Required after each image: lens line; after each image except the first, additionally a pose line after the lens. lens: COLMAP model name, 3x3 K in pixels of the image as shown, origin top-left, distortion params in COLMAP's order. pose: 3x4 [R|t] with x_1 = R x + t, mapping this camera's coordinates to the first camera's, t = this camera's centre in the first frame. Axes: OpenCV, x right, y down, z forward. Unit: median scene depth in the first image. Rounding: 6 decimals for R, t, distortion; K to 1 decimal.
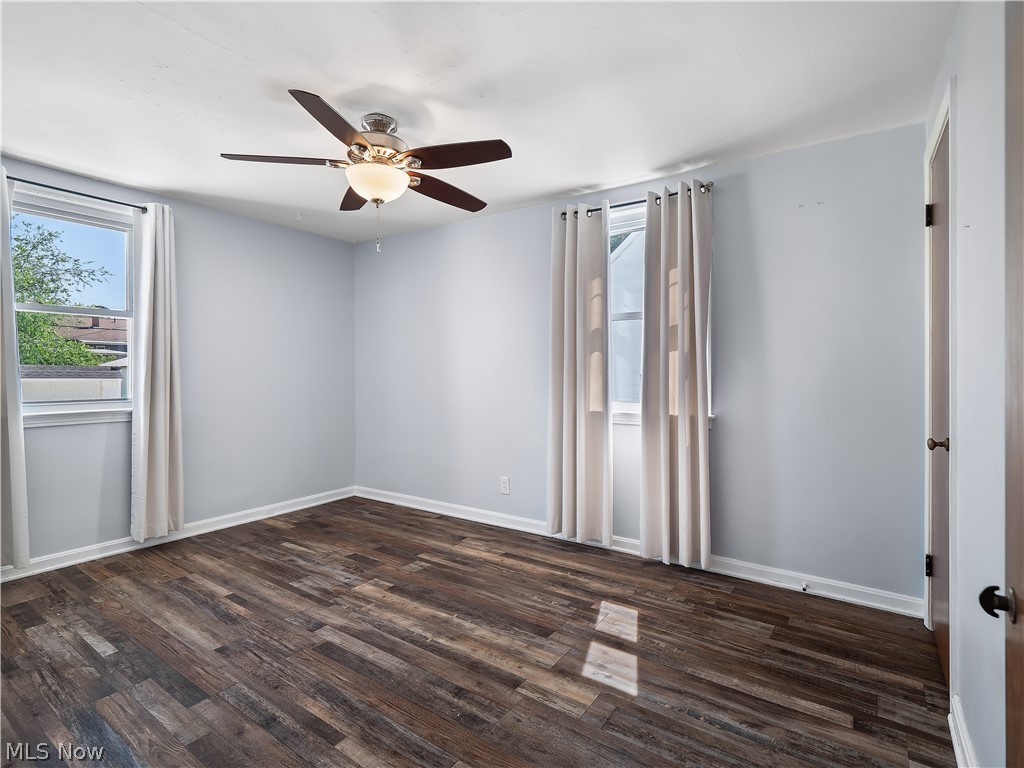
lens RADIAL K [[503.5, 0, 512.0], [0, 503.5, 384.0], [0, 0, 1]] dist [0.003607, -0.000125]
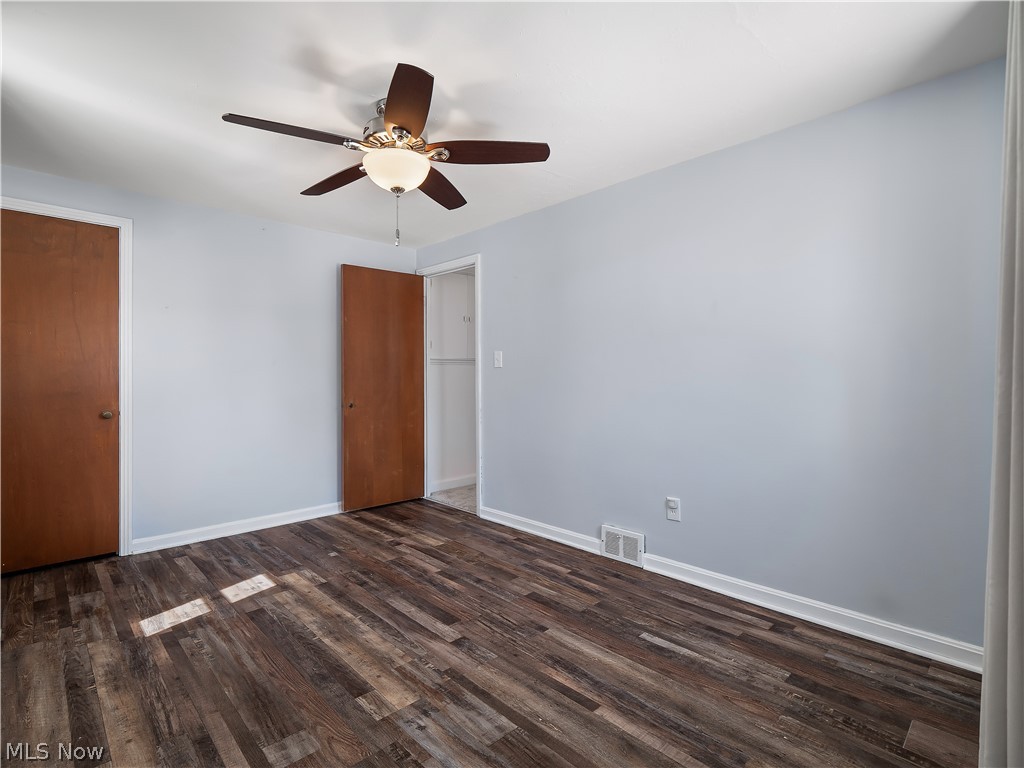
lens RADIAL K [[503.5, 0, 512.0], [0, 503.5, 384.0], [0, 0, 1]] dist [0.003607, -0.000125]
pose [[-0.981359, -0.001470, 0.192178, -0.650513], [0.006871, 0.999063, 0.042729, -0.036603], [-0.192061, 0.043253, -0.980429, 1.850215]]
